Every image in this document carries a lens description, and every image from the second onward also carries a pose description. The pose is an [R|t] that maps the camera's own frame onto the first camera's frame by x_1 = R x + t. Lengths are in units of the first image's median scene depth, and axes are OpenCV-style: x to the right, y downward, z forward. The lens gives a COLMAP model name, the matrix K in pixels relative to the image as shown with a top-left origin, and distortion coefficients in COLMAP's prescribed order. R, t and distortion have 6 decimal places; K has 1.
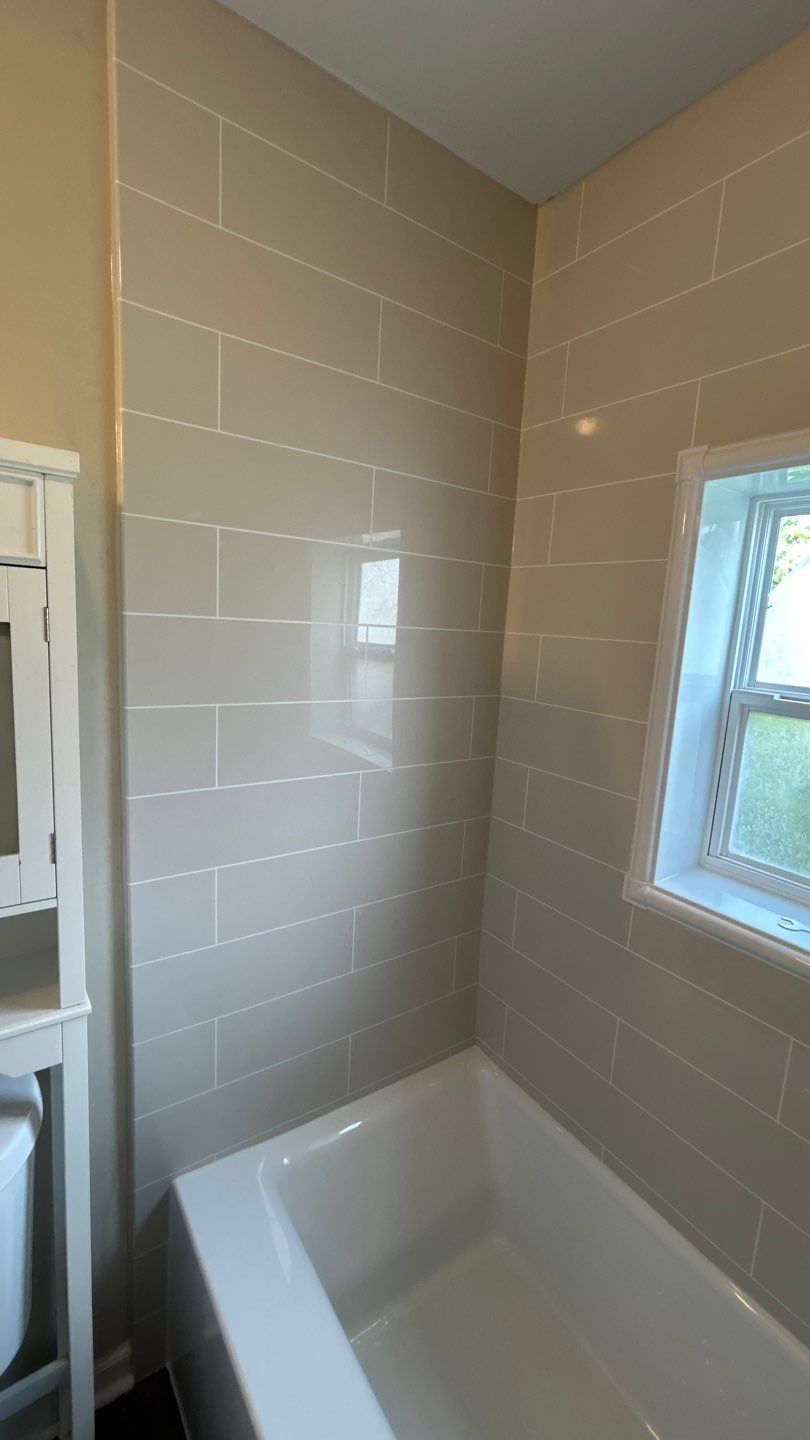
lens RADIAL K [[607.7, 0, 409.0], [0, 607.7, 725.3], [0, 0, 1]] dist [0.000945, 0.000593]
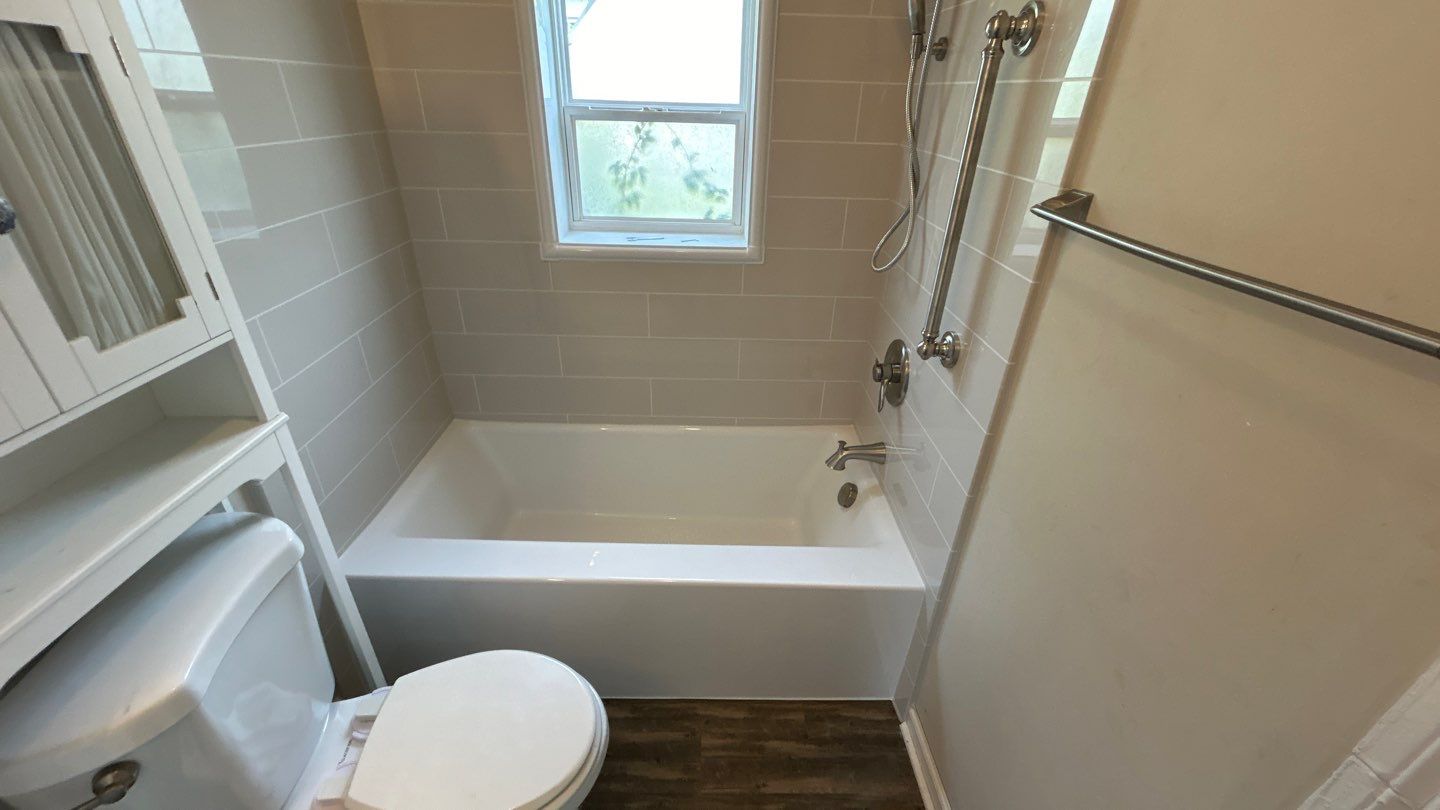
lens RADIAL K [[577.2, 0, 719.8], [0, 577.2, 403.2], [0, 0, 1]] dist [-0.003559, -0.000334]
pose [[0.565324, -0.425747, 0.706505, -0.612022], [0.141268, 0.893822, 0.425587, 0.051786], [-0.812682, -0.140788, 0.565444, -0.265197]]
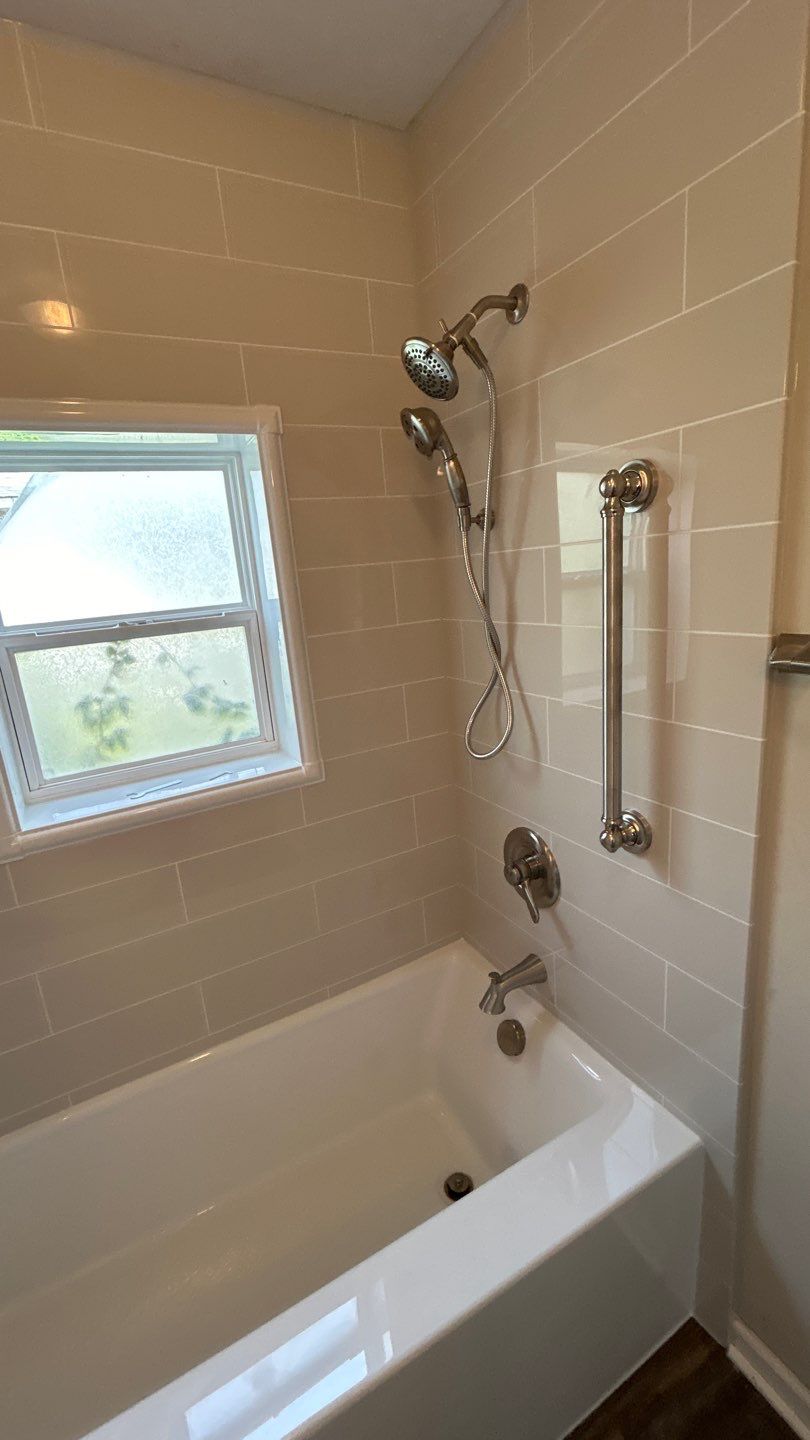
lens RADIAL K [[603.2, 0, 407.3], [0, 603.2, 719.1], [0, 0, 1]] dist [-0.000279, 0.000050]
pose [[0.107901, -0.299088, 0.948105, -0.434949], [0.255124, 0.930067, 0.264363, -0.018444], [-0.960869, 0.213360, 0.176659, 0.151348]]
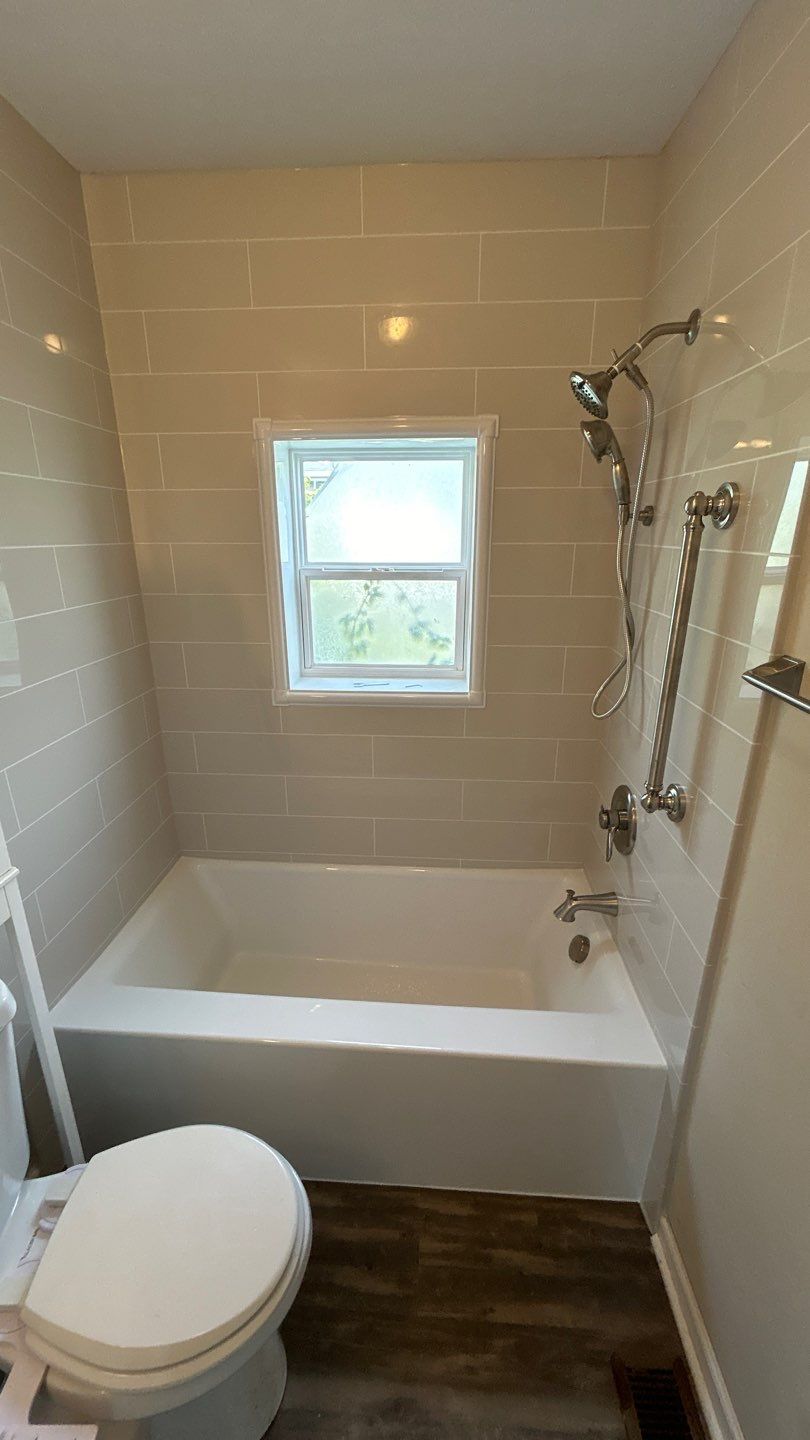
lens RADIAL K [[577.2, 0, 407.5], [0, 577.2, 719.4], [0, 0, 1]] dist [0.000109, 0.000096]
pose [[0.622121, -0.293119, 0.725980, -0.584101], [0.163935, 0.955486, 0.245301, -0.000680], [-0.765566, -0.033593, 0.642480, -0.287165]]
